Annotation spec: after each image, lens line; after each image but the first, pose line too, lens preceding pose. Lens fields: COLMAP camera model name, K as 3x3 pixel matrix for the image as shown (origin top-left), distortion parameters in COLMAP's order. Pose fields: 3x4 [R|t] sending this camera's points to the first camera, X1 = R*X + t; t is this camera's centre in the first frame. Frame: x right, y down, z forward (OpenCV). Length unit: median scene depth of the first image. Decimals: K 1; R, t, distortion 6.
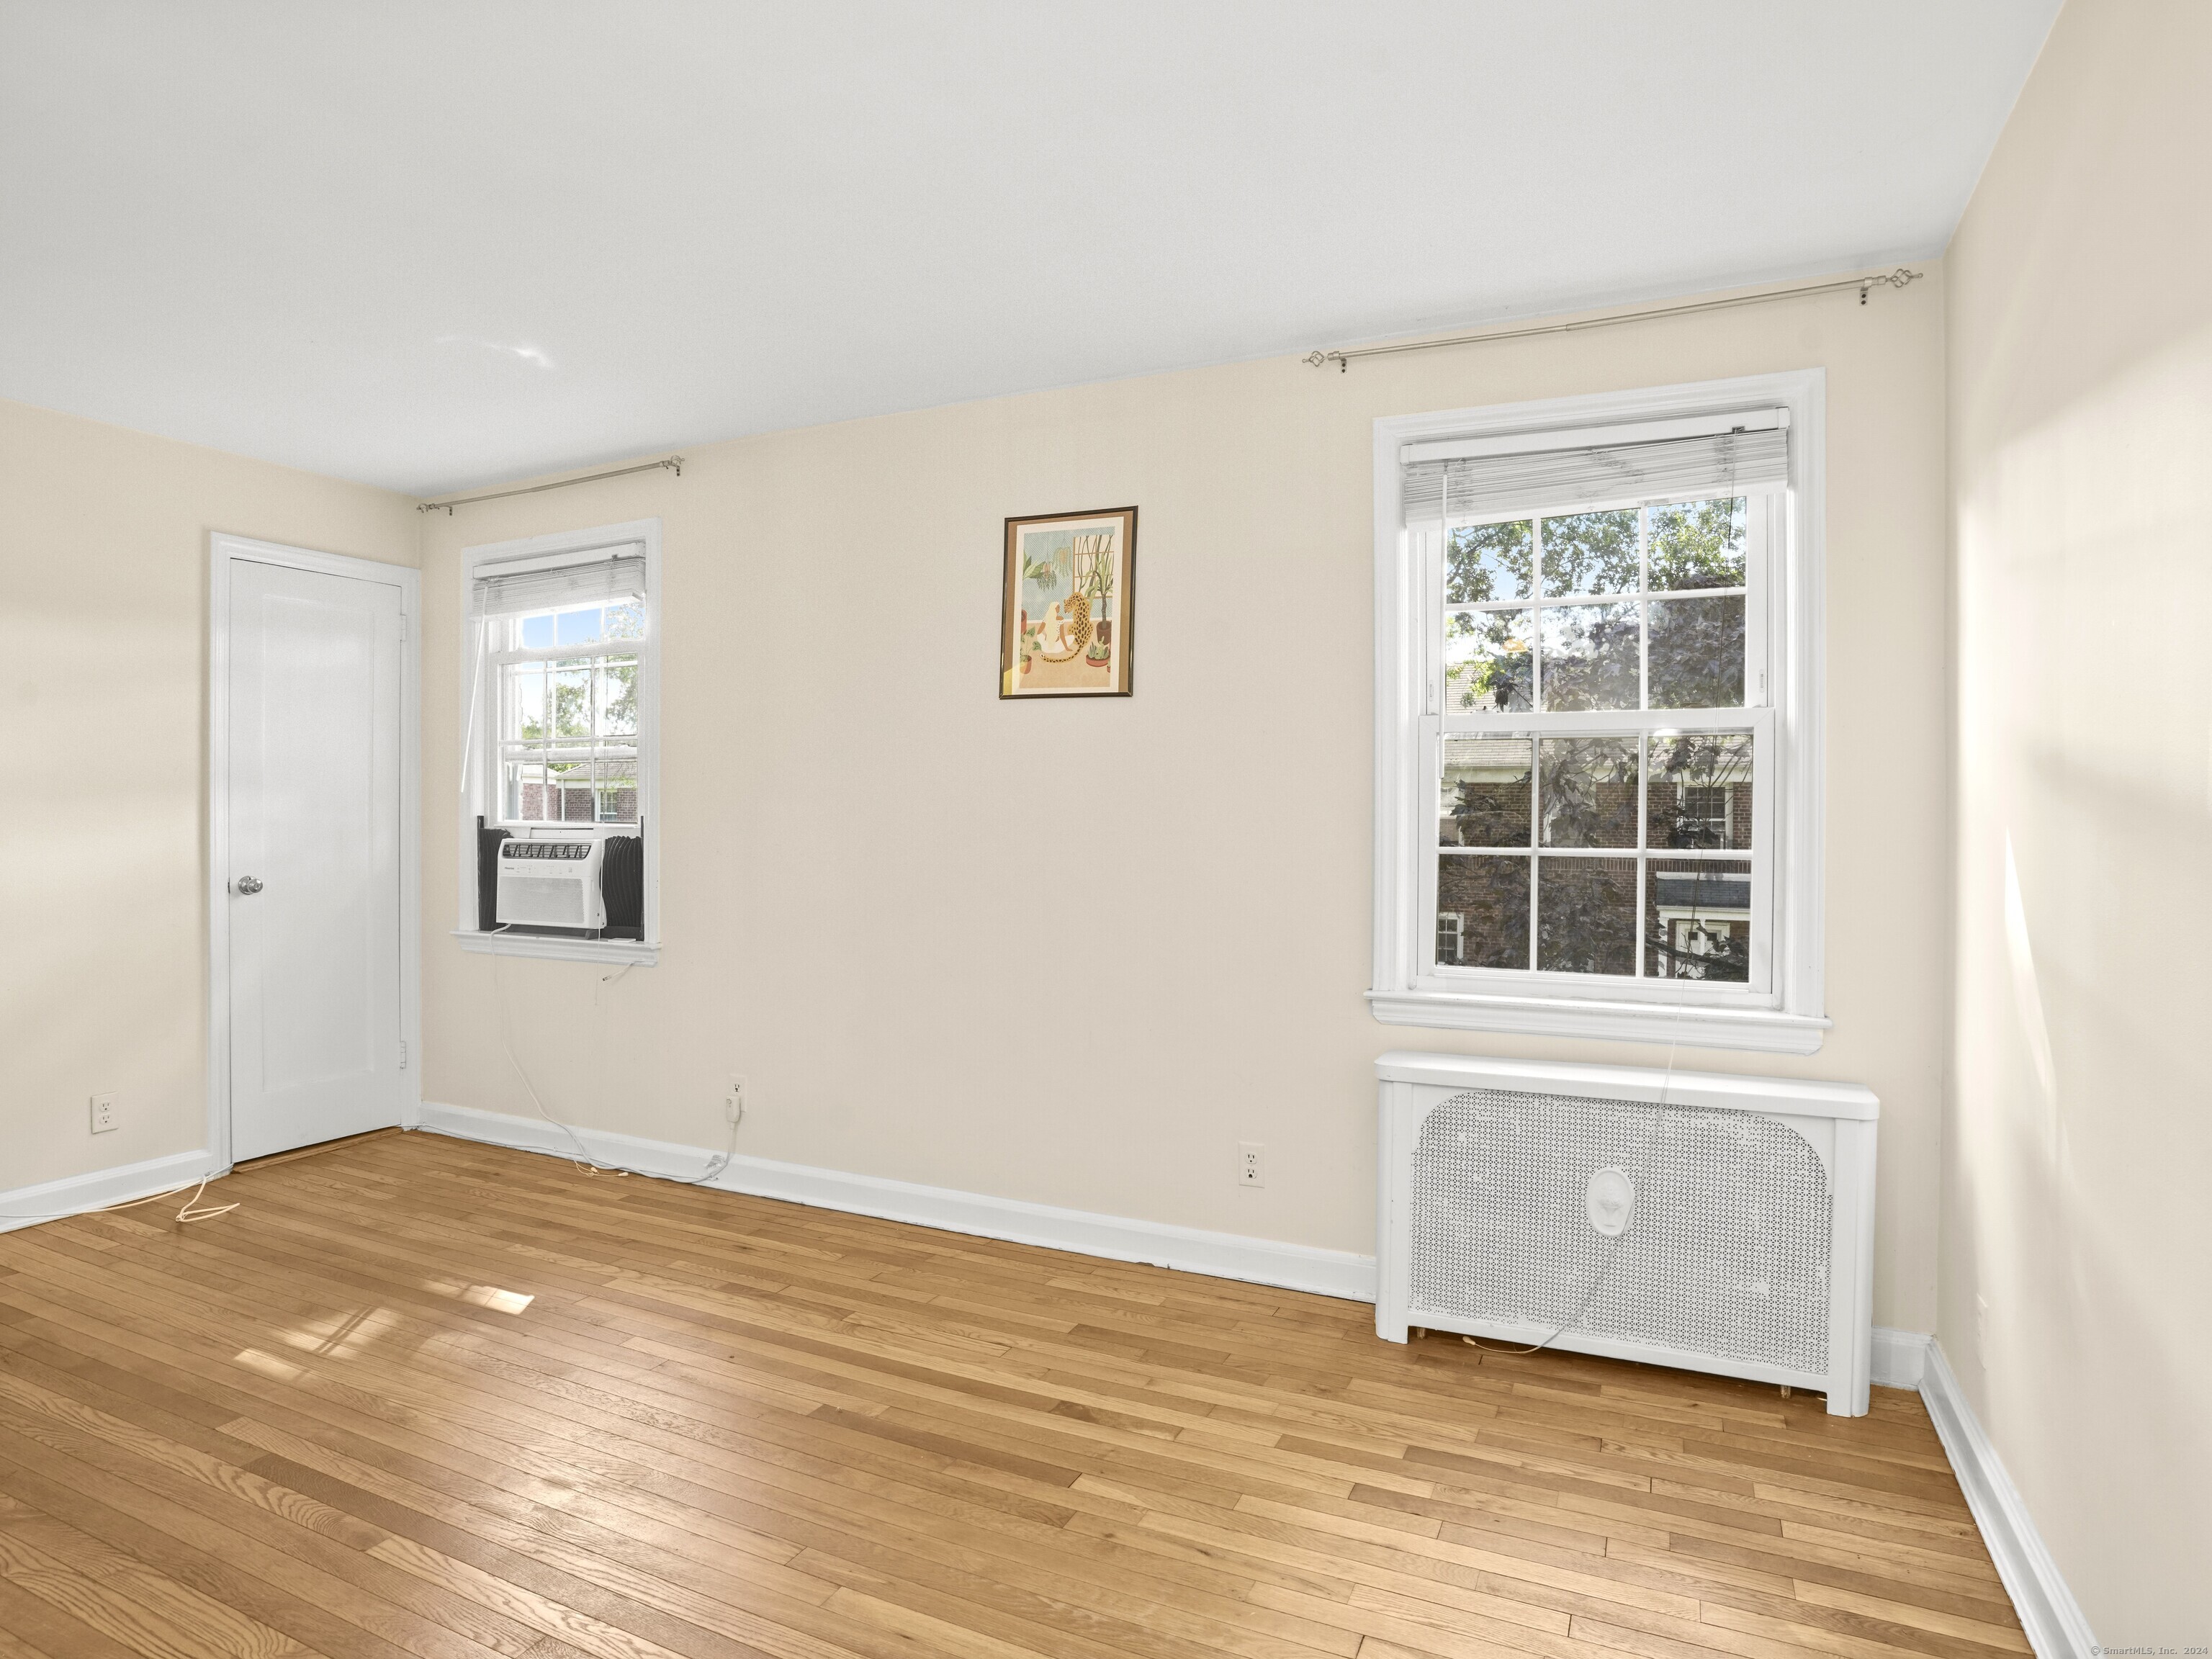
lens RADIAL K [[1189.3, 0, 1106.0], [0, 1189.3, 829.5], [0, 0, 1]] dist [-0.042725, 0.000513]
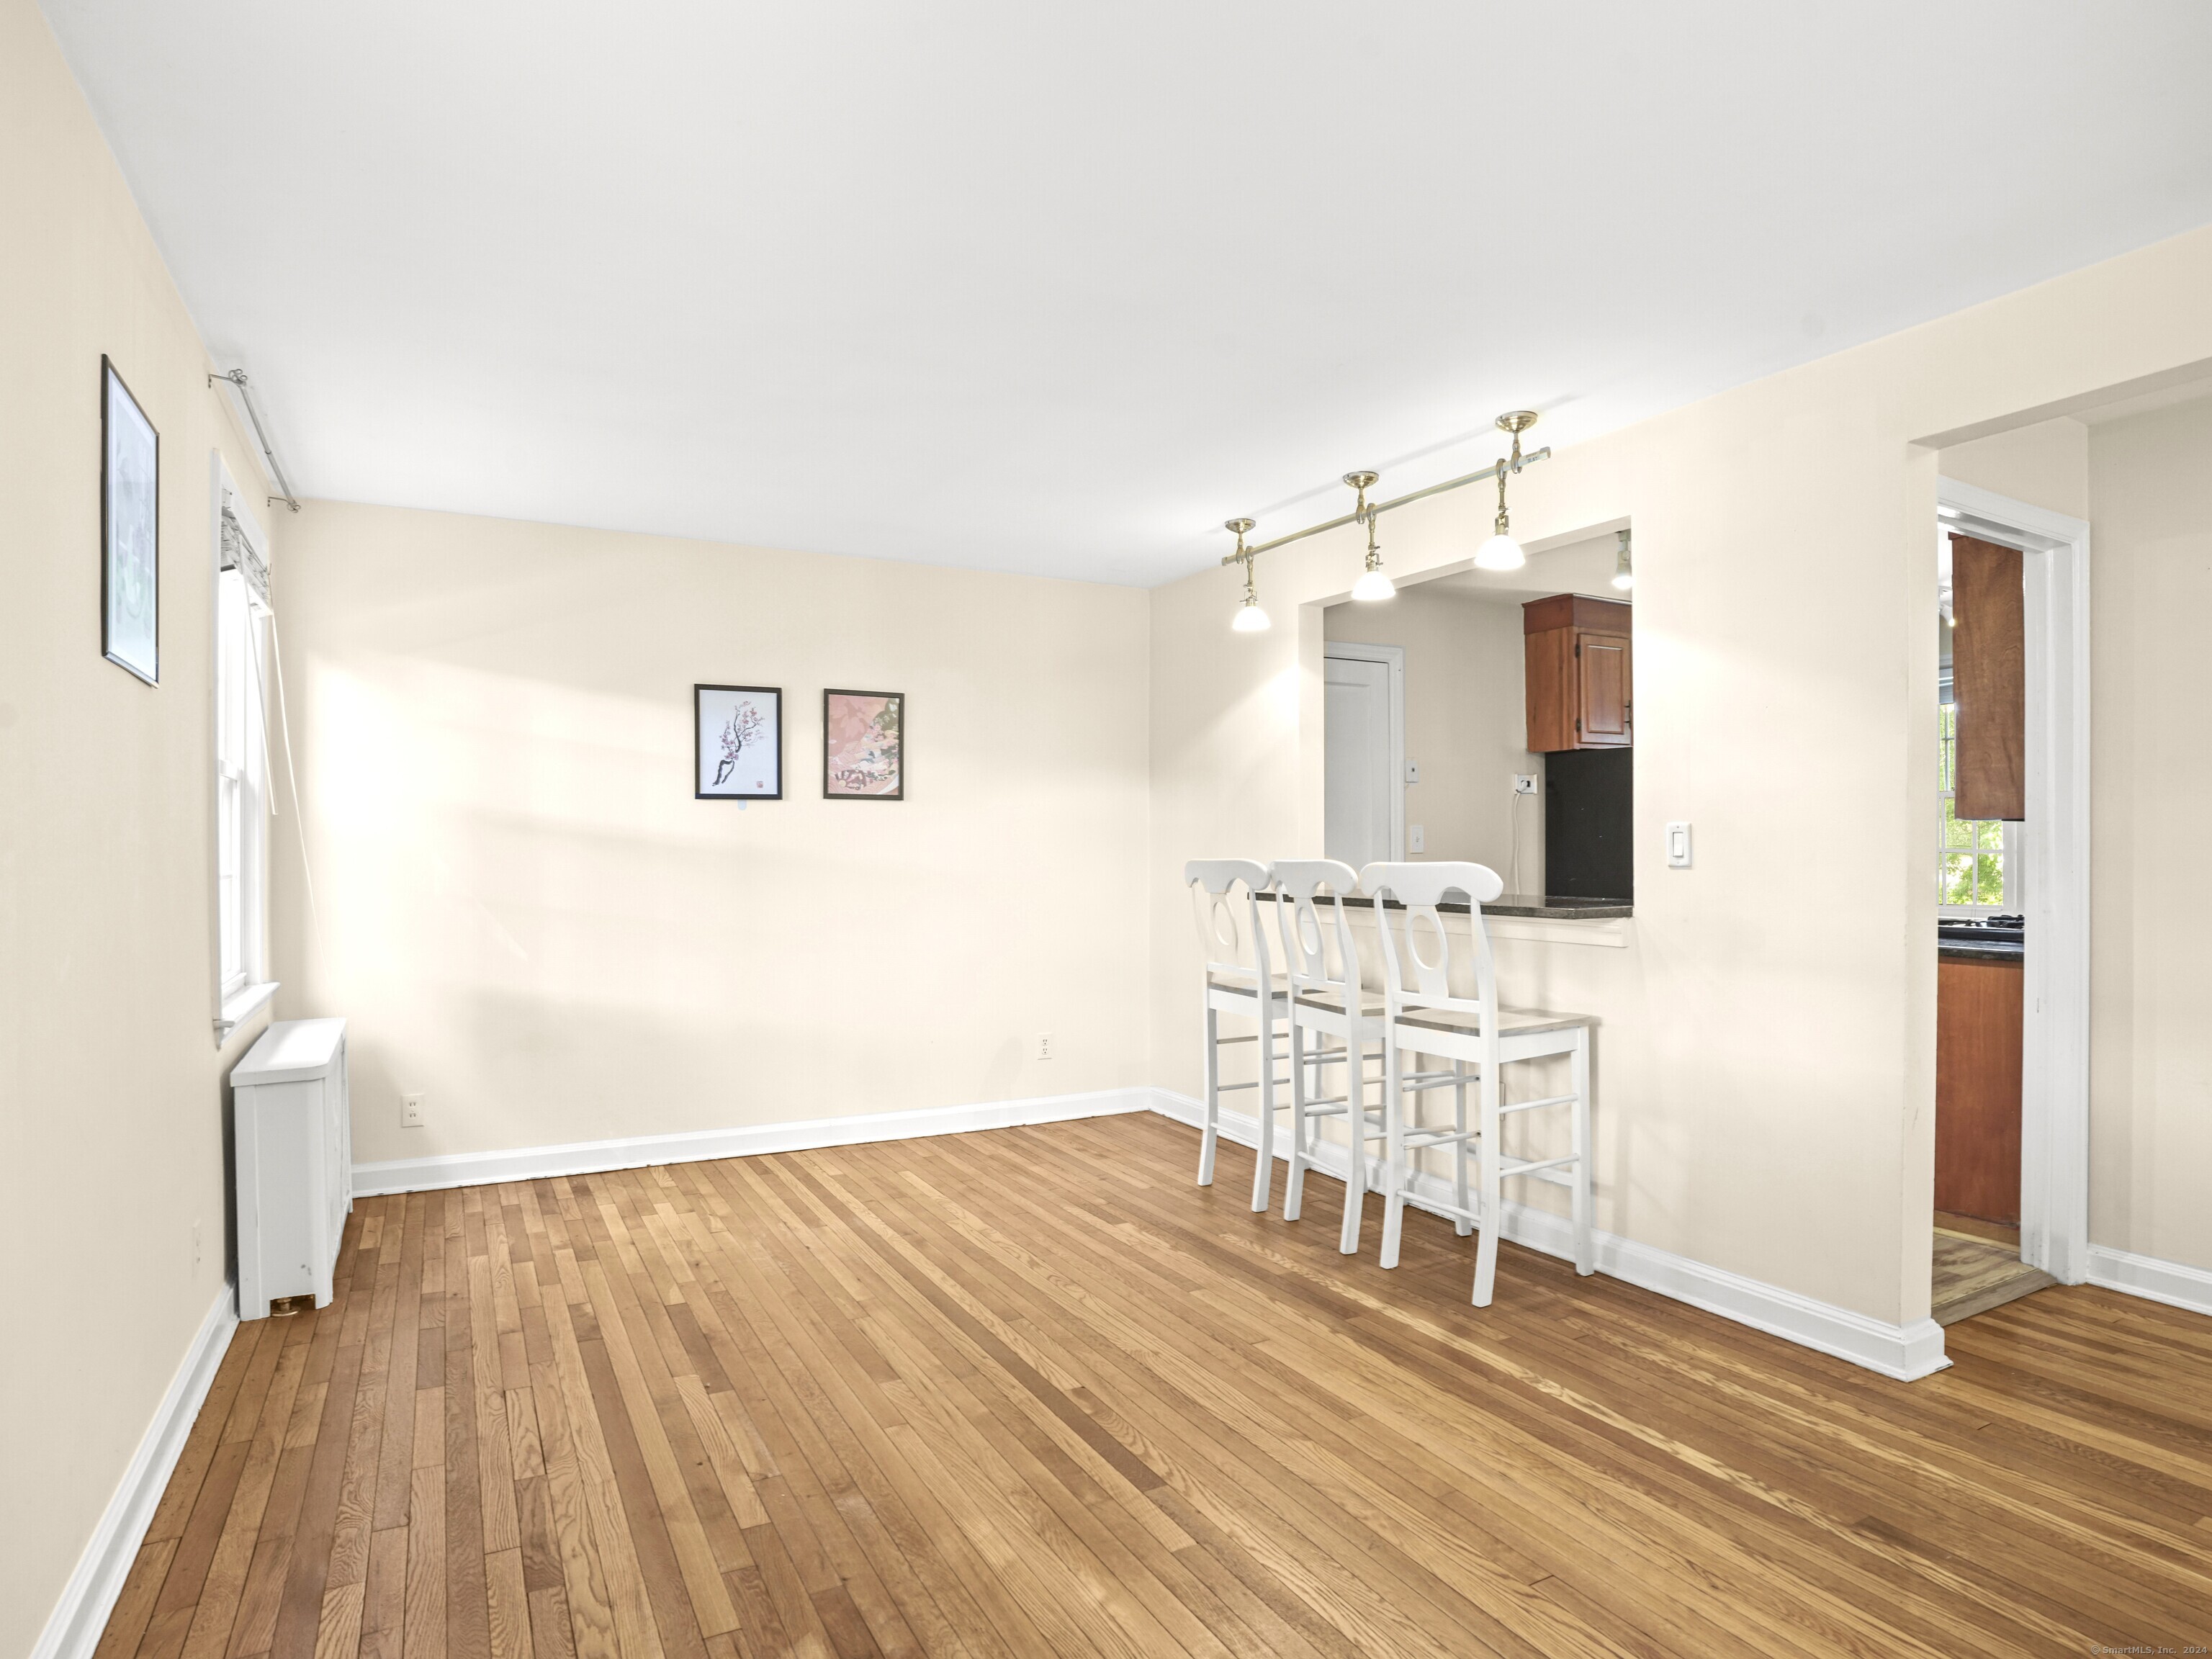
lens RADIAL K [[1189.3, 0, 1106.0], [0, 1189.3, 829.5], [0, 0, 1]] dist [-0.042725, 0.000513]
pose [[-0.799183, 0.005048, 0.601067, -1.301108], [0.008450, 0.999960, 0.002837, -0.029469], [-0.601028, 0.007346, -0.799194, 1.804666]]
